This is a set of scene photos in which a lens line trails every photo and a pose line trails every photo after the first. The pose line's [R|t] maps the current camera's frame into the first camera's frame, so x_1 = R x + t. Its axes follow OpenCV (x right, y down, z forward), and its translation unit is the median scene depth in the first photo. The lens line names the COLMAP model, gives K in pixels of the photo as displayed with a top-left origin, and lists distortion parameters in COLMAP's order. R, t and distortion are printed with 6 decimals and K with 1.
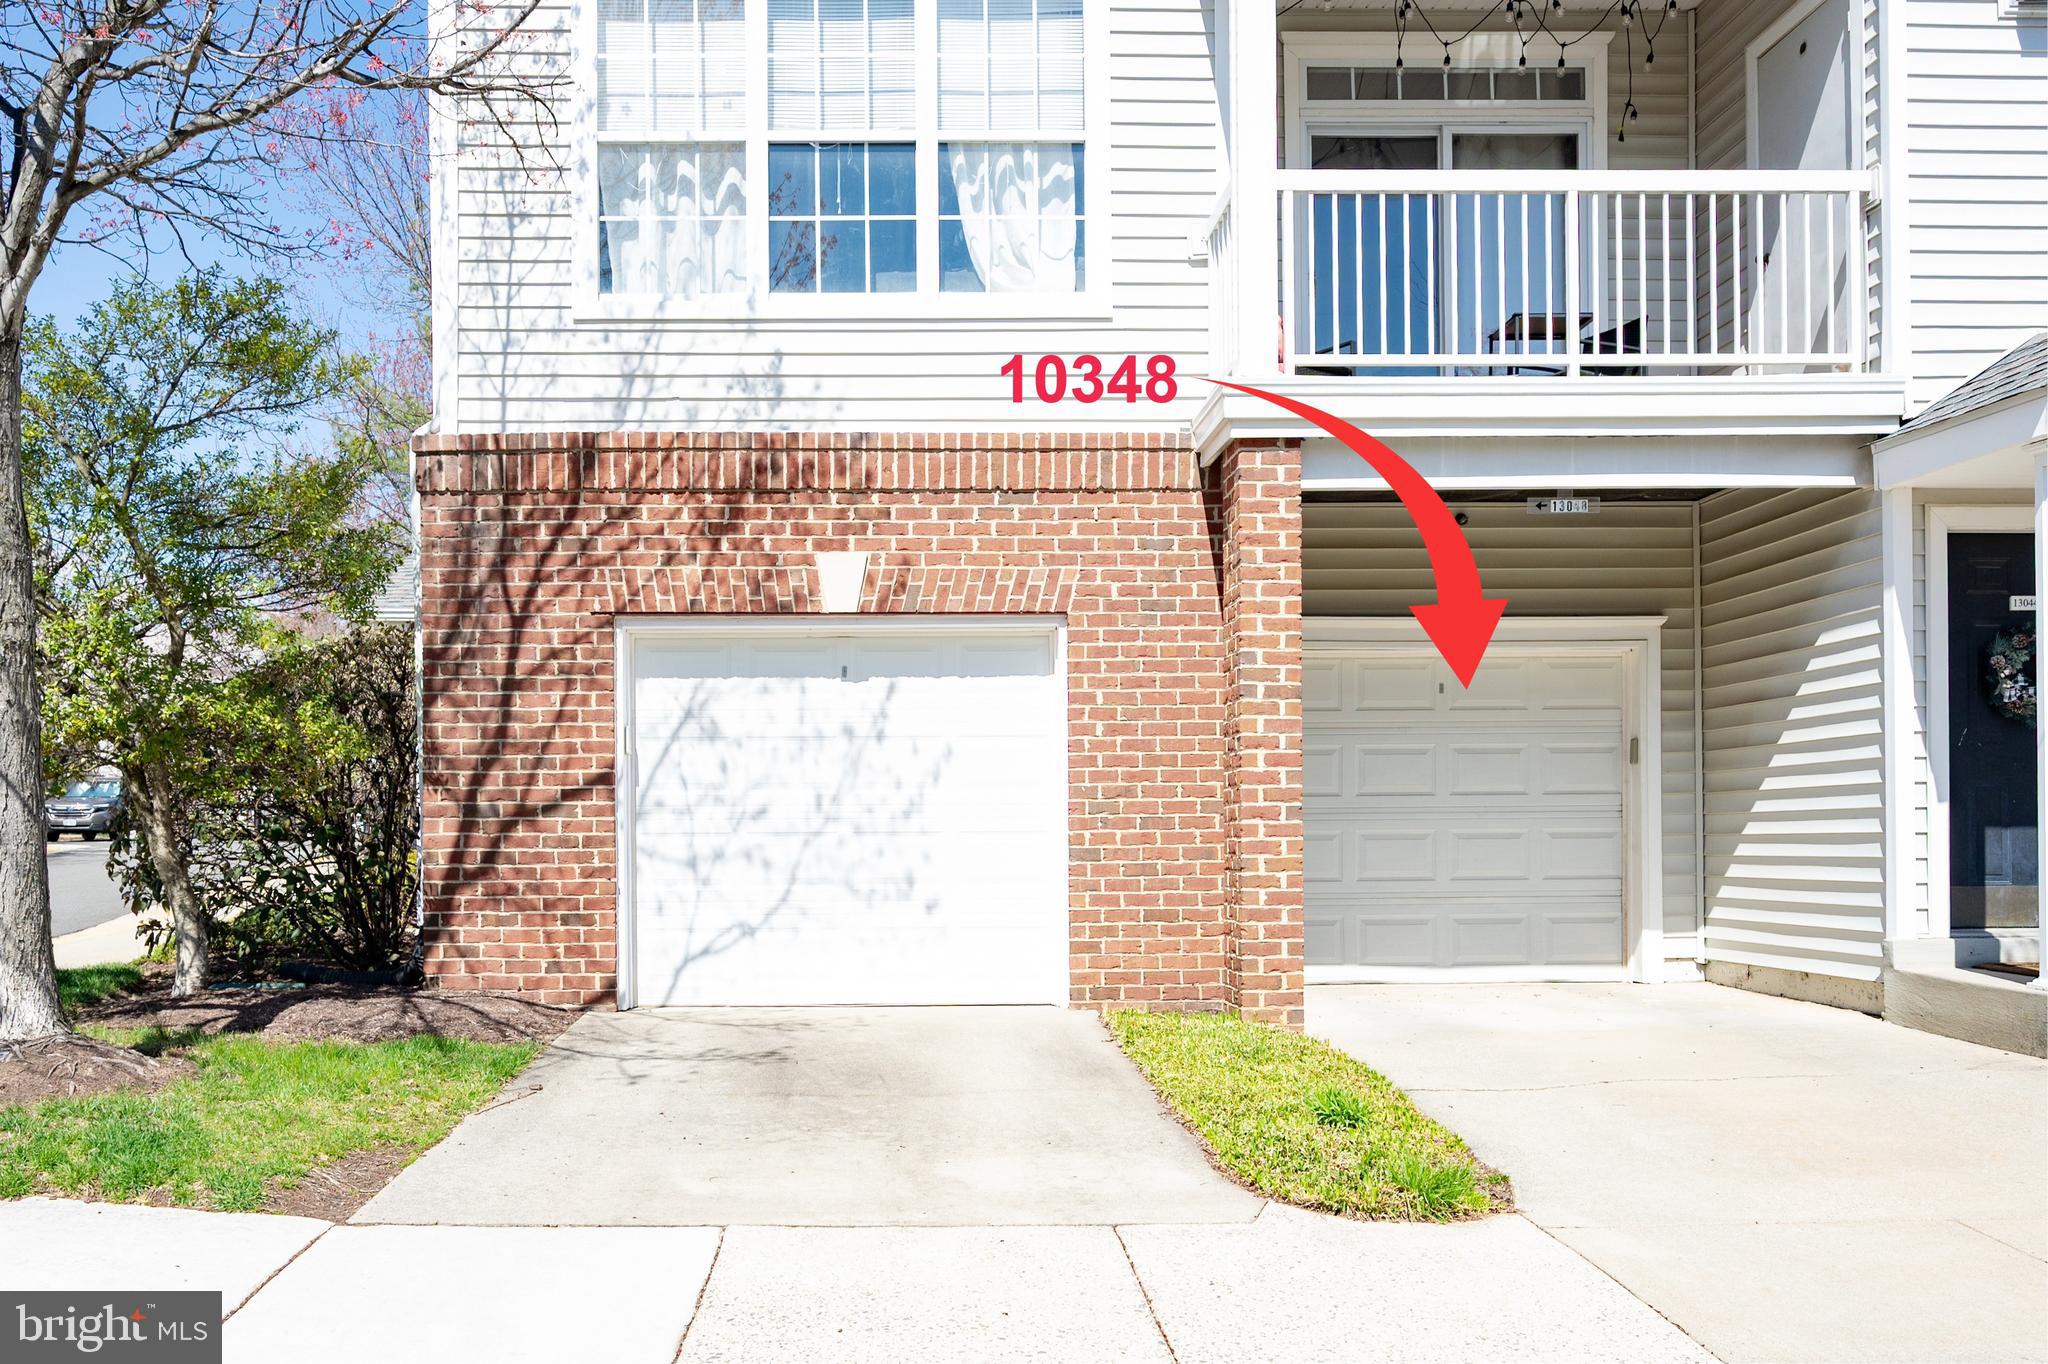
lens RADIAL K [[1543.1, 0, 1023.9], [0, 1543.1, 646.2], [0, 0, 1]] dist [-0.012414, -0.000120]
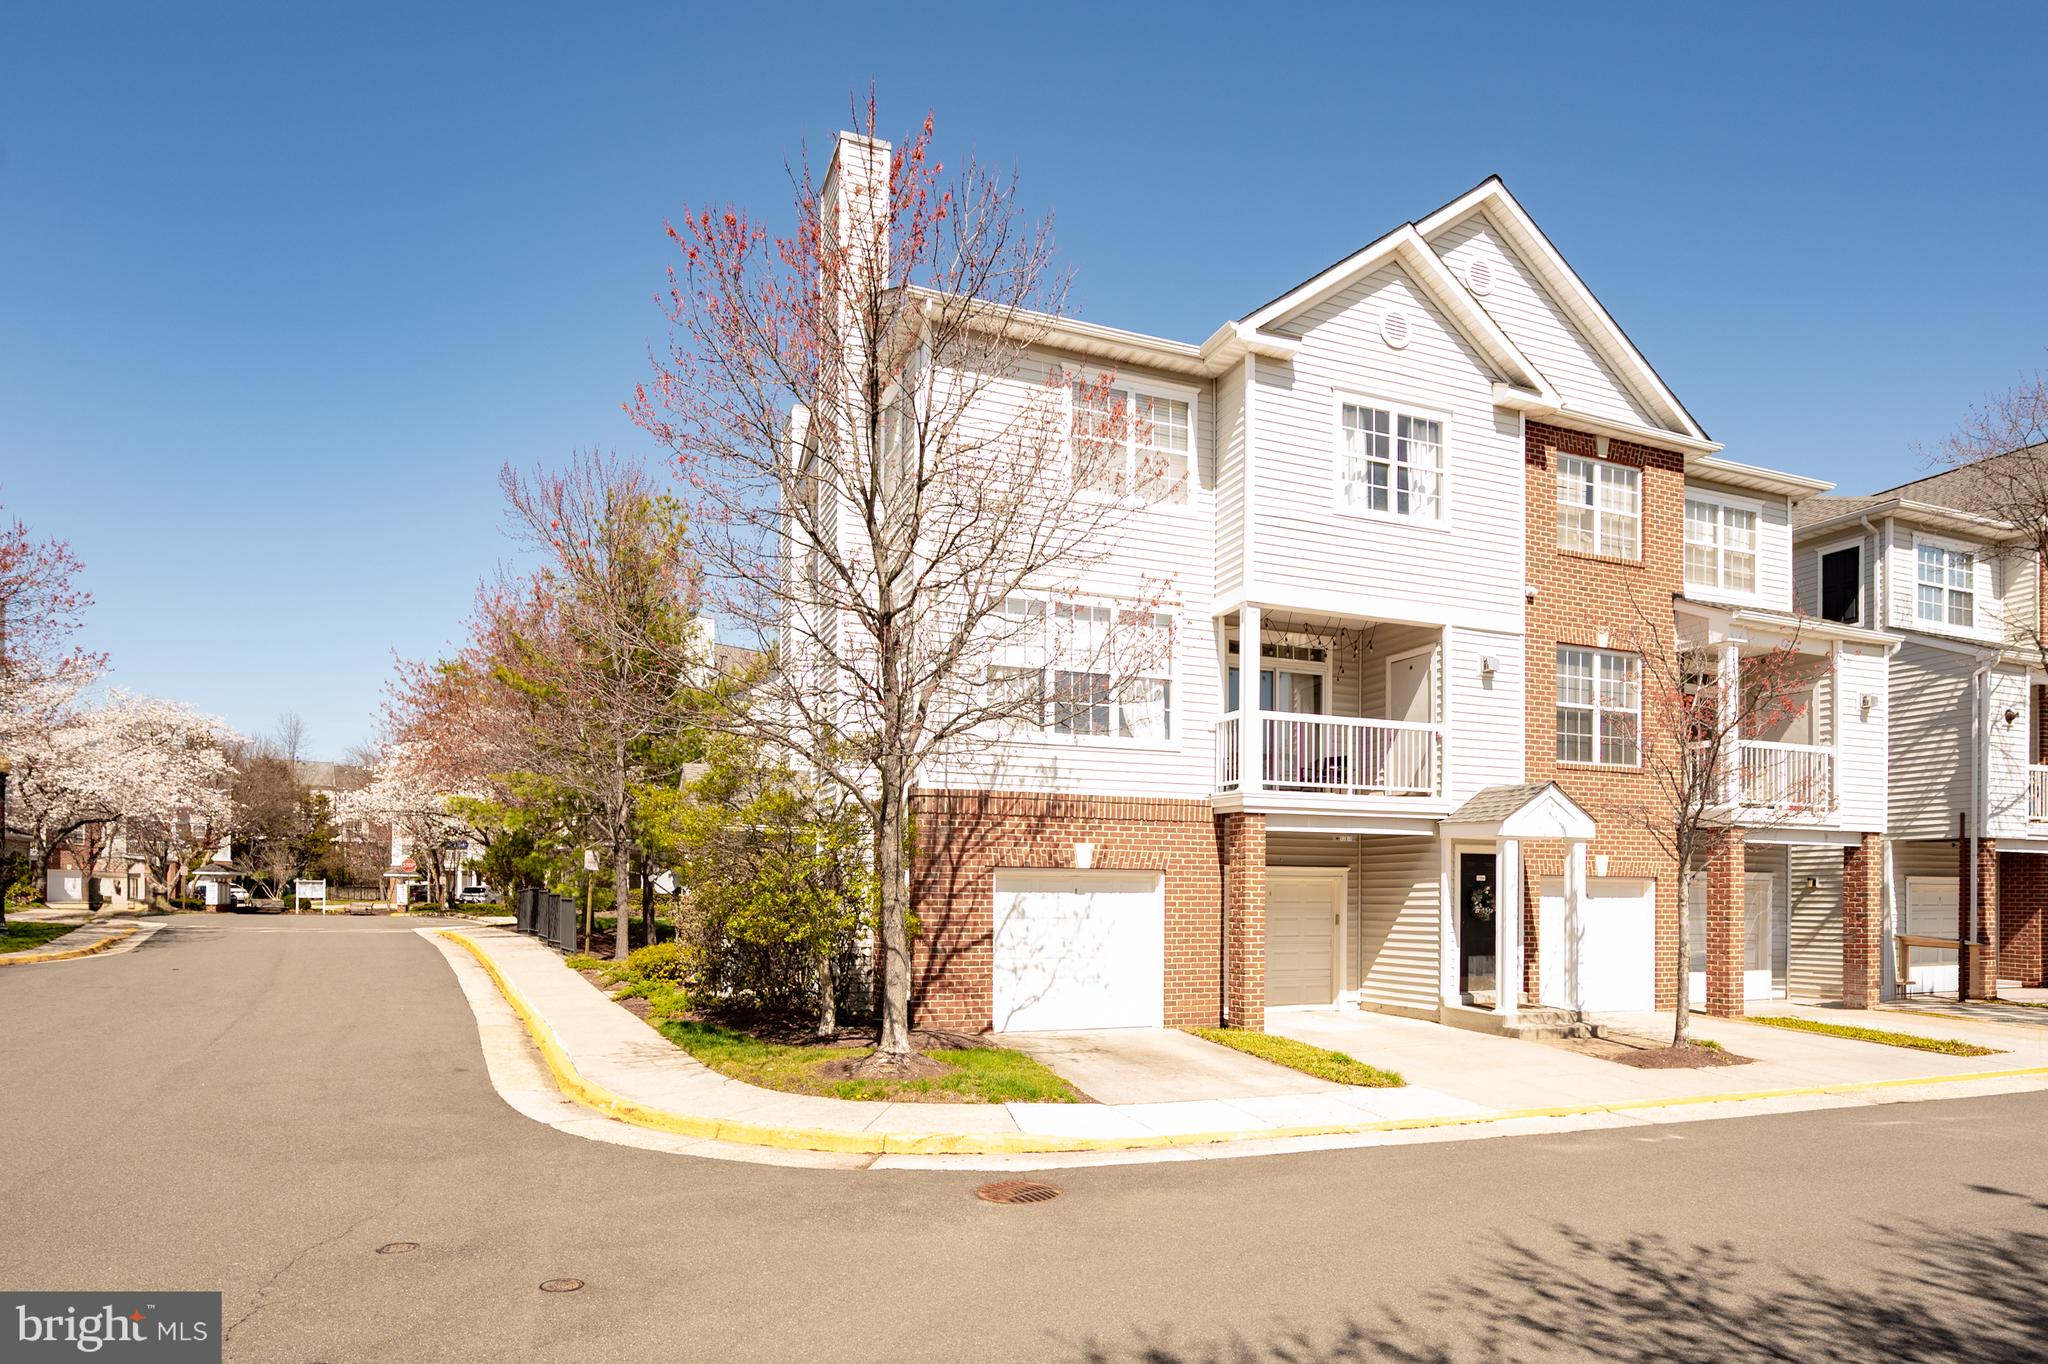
lens RADIAL K [[1129.1, 0, 1013.4], [0, 1129.1, 680.6], [0, 0, 1]] dist [-0.001254, -0.000405]
pose [[0.942947, 0.069967, 0.325509, -0.831271], [-0.051180, 0.996510, -0.065935, -0.195571], [-0.328987, 0.045514, 0.943237, -0.684047]]
